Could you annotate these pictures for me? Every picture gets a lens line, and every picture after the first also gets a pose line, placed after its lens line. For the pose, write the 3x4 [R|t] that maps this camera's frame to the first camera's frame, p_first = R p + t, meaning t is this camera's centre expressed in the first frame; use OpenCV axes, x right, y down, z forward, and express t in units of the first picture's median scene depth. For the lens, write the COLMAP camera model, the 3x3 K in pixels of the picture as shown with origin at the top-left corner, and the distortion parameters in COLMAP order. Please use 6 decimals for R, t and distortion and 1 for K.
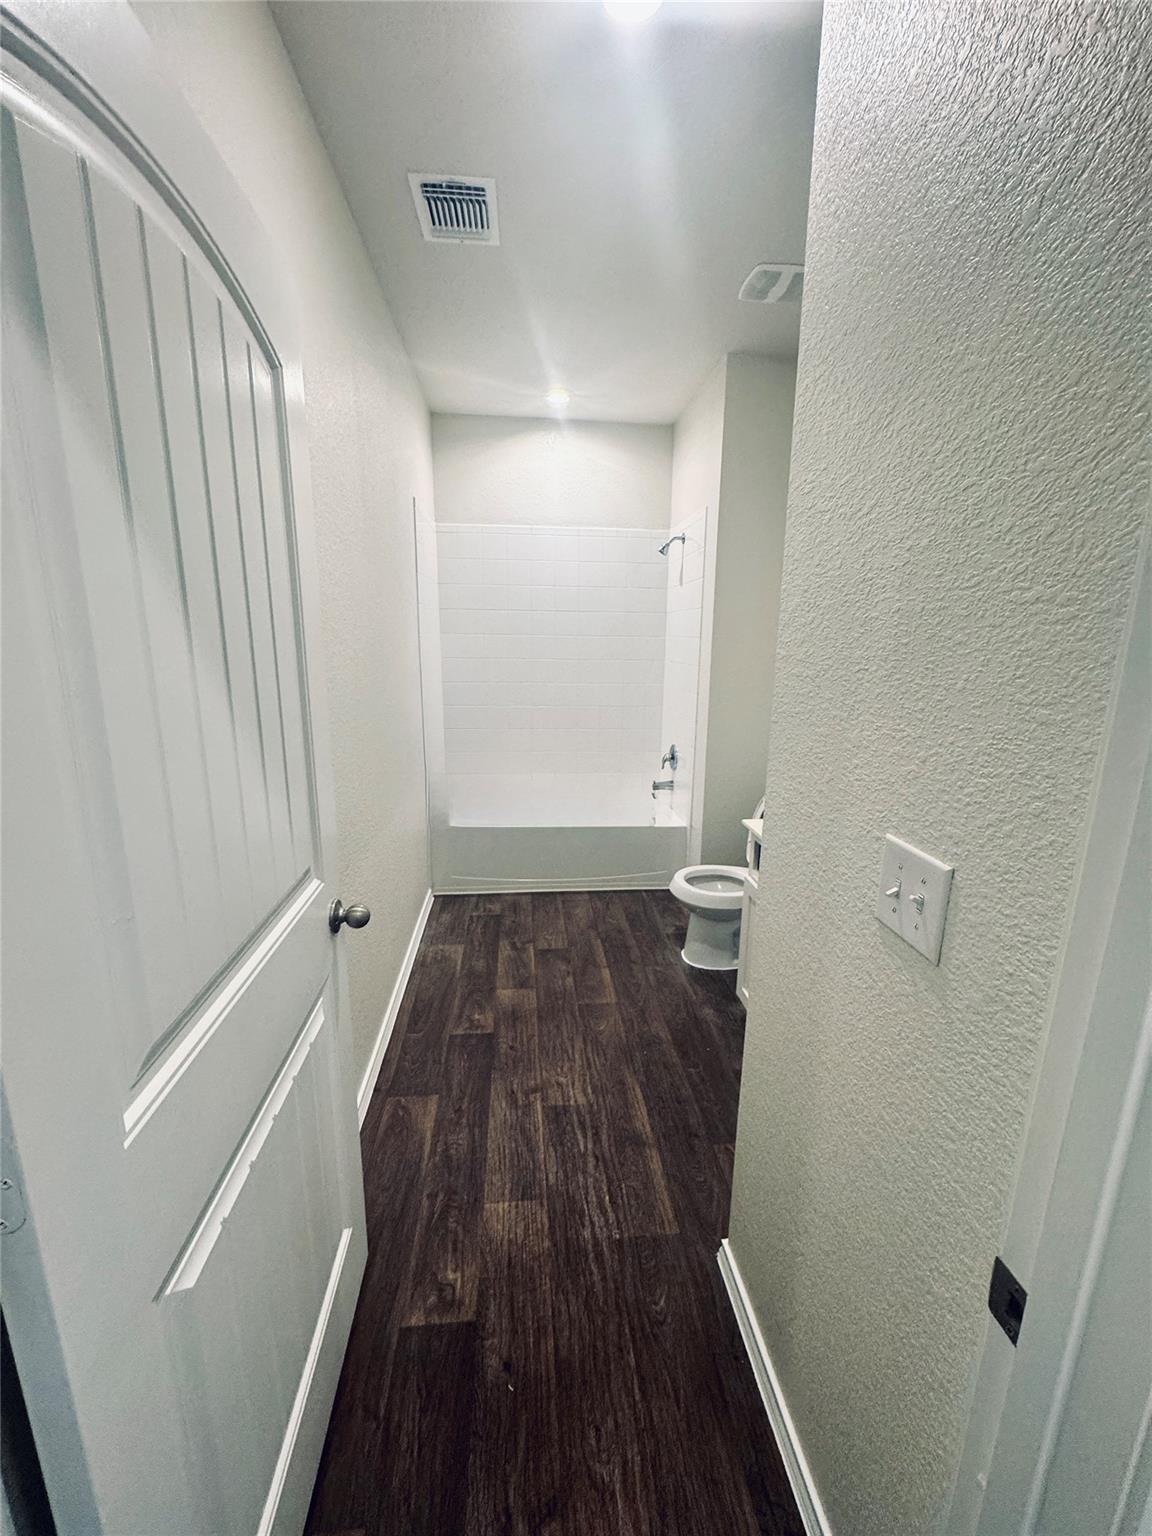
lens RADIAL K [[612.9, 0, 574.0], [0, 612.9, 771.6], [0, 0, 1]] dist [-0.001850, -0.000091]
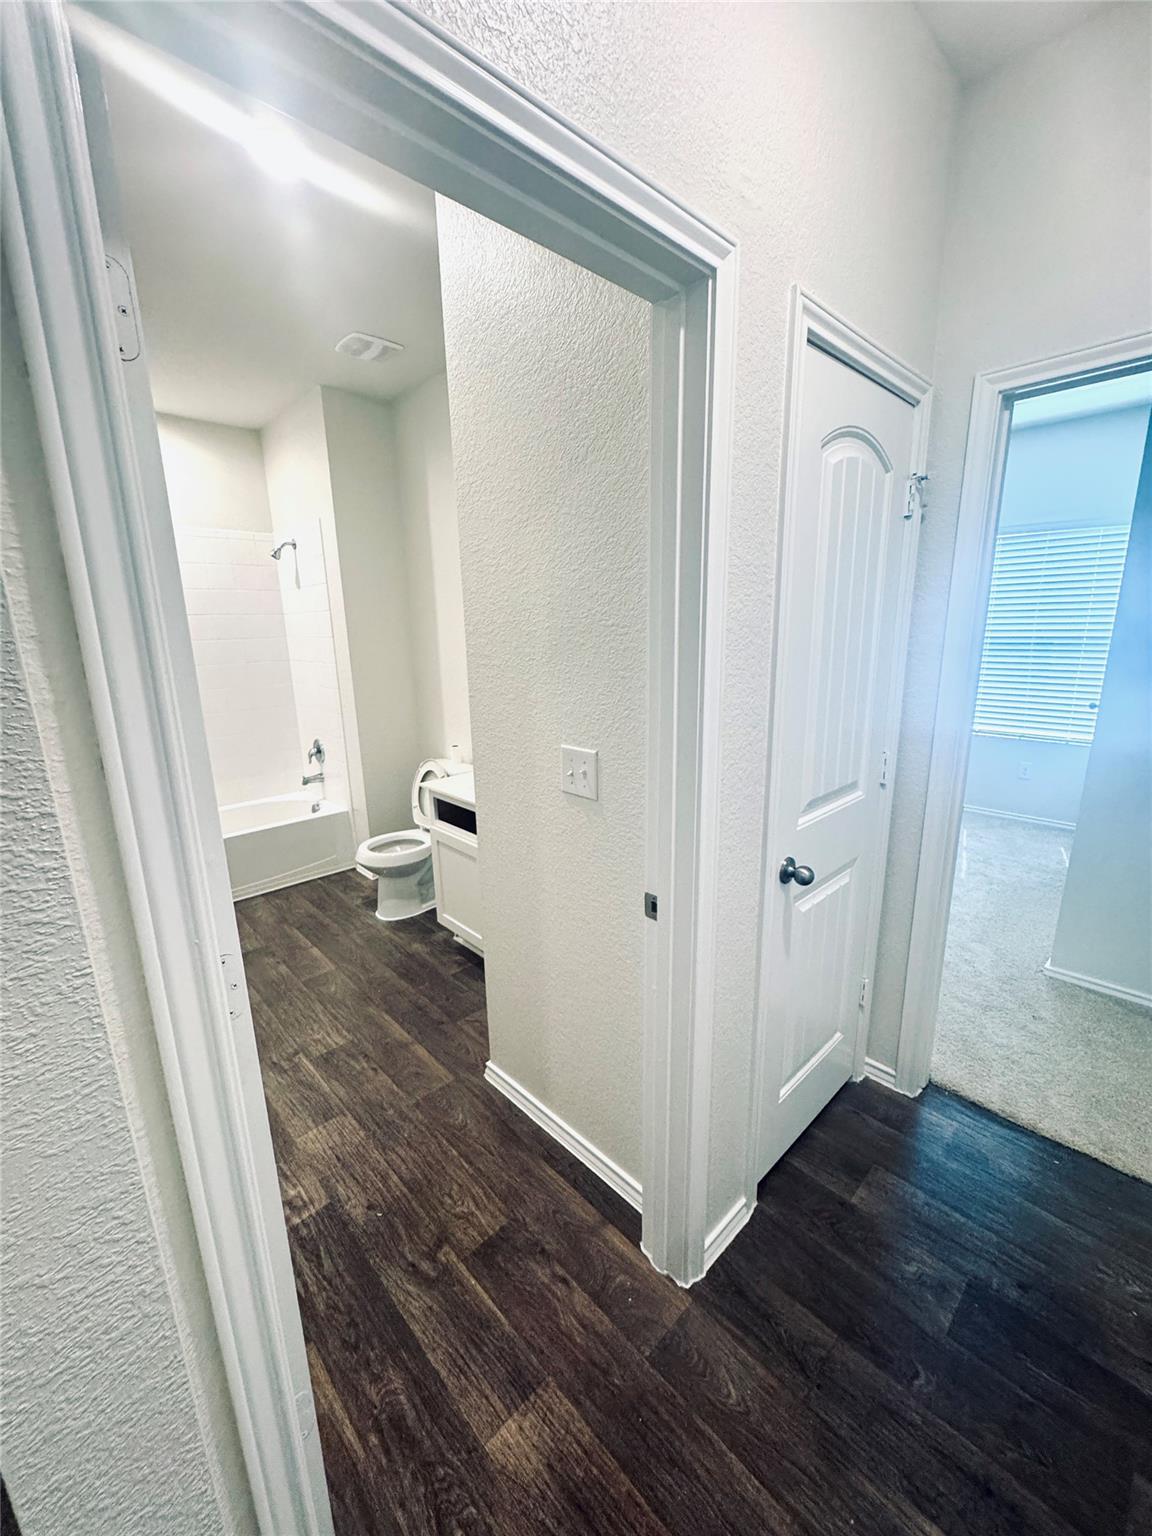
lens RADIAL K [[612.9, 0, 577.5], [0, 612.9, 777.1], [0, 0, 1]] dist [-0.001850, -0.000091]
pose [[0.785859, -0.175488, 0.592984, -0.201561], [0.162452, 0.983797, 0.075854, 0.021541], [-0.596687, 0.036720, 0.801634, -0.186459]]
